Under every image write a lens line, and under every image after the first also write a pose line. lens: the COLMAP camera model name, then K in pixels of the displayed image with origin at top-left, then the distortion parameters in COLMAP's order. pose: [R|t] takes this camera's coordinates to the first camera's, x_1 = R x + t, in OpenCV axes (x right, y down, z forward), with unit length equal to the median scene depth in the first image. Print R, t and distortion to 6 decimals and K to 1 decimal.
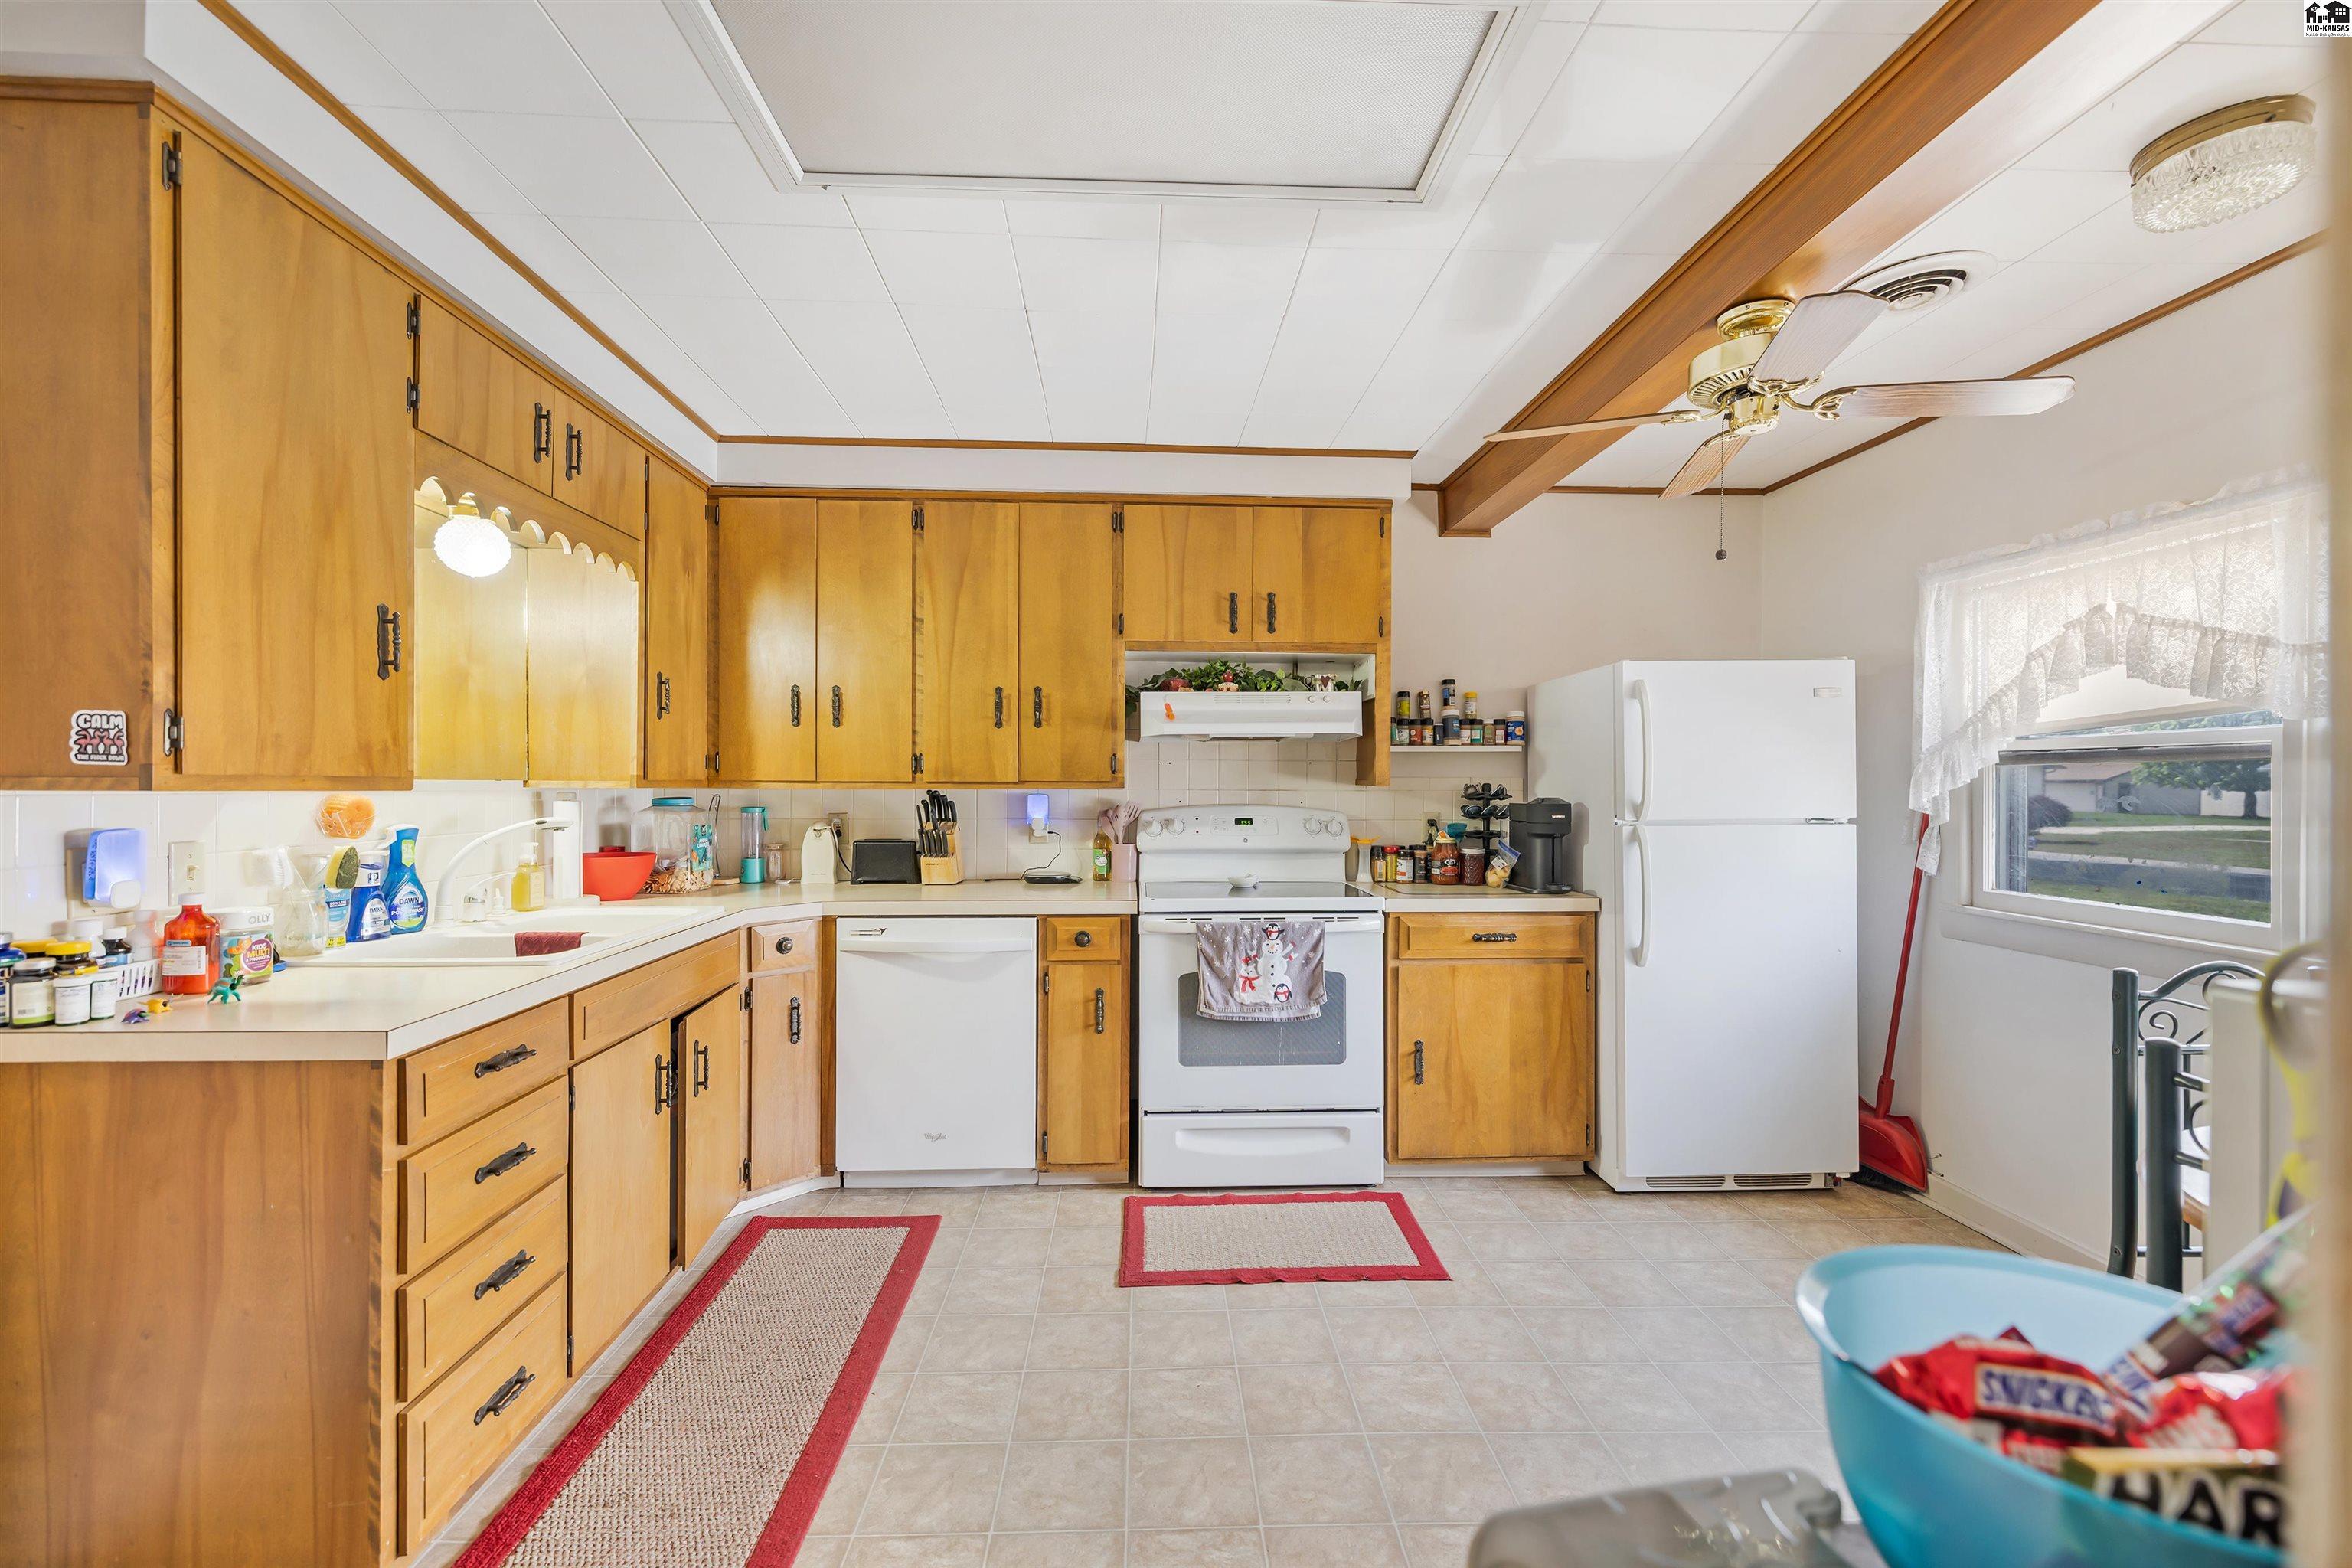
lens RADIAL K [[999.2, 0, 1171.3], [0, 999.2, 790.4], [0, 0, 1]] dist [0.002593, 0.000225]
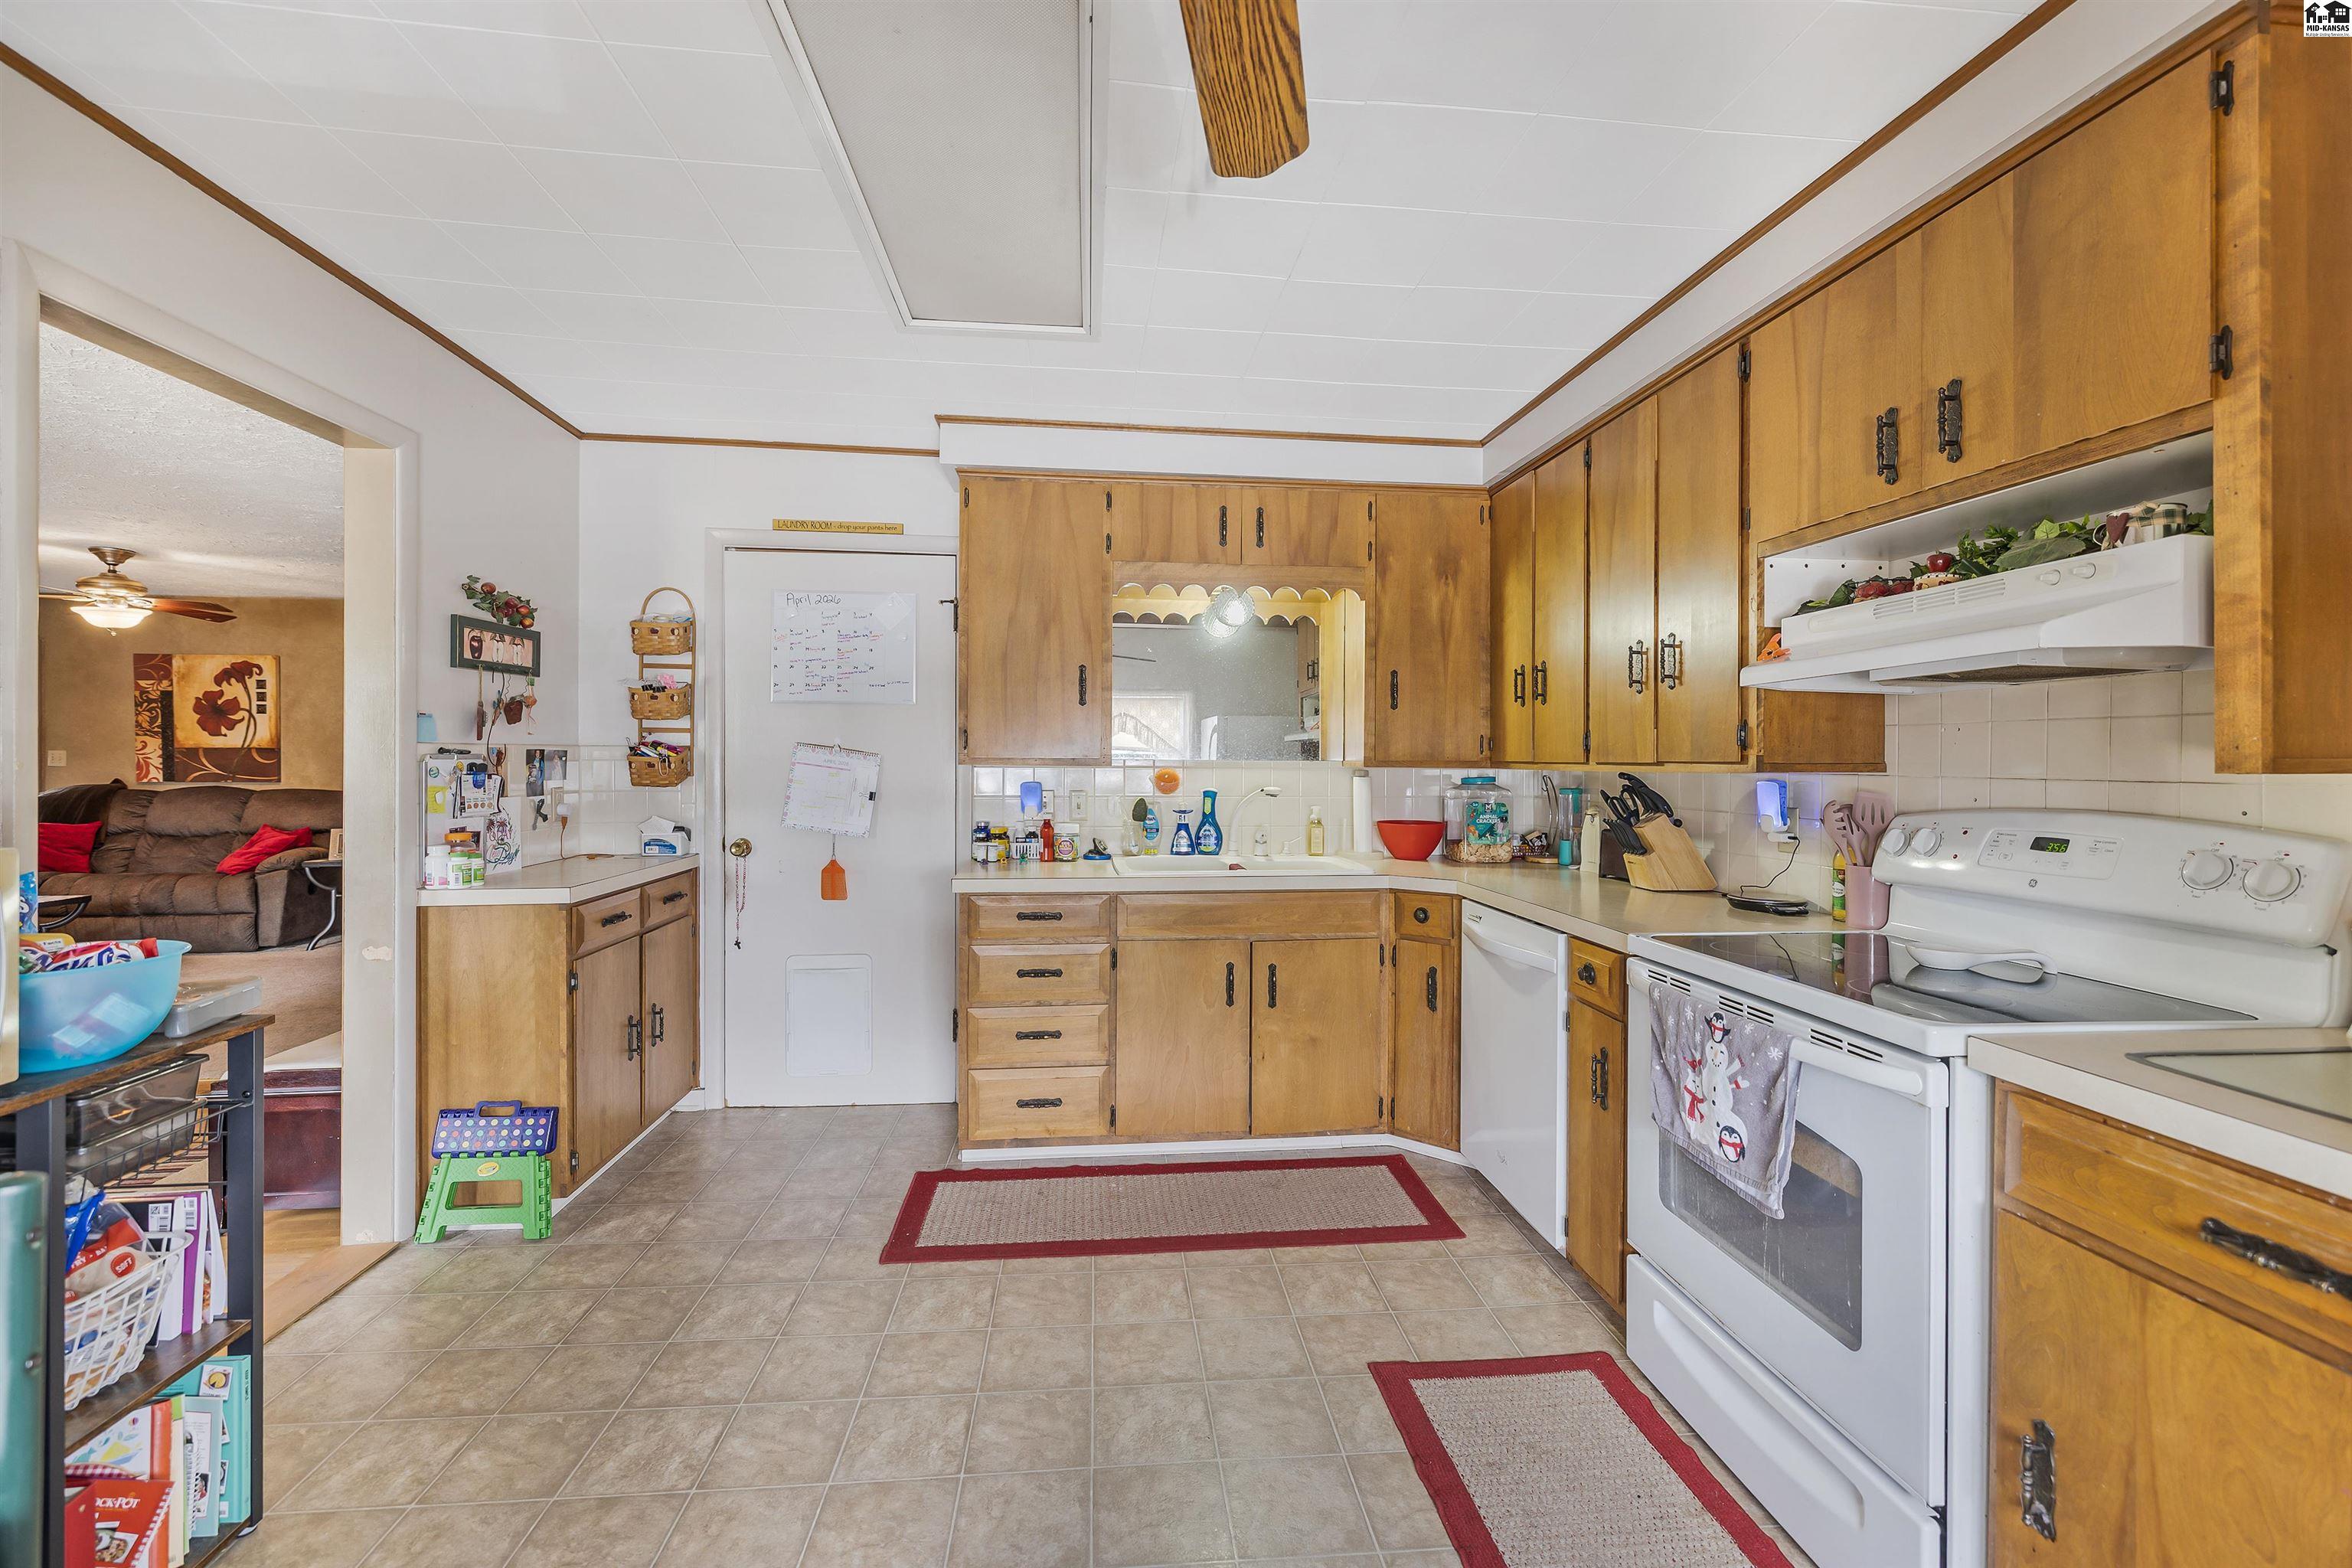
lens RADIAL K [[999.2, 0, 1174.1], [0, 999.2, 764.9], [0, 0, 1]] dist [0.002593, 0.000225]
pose [[0.043132, 0.001108, -0.999069, 0.649326], [-0.012366, 0.999923, 0.000575, -0.003068], [0.998993, 0.012330, 0.043142, 0.666468]]
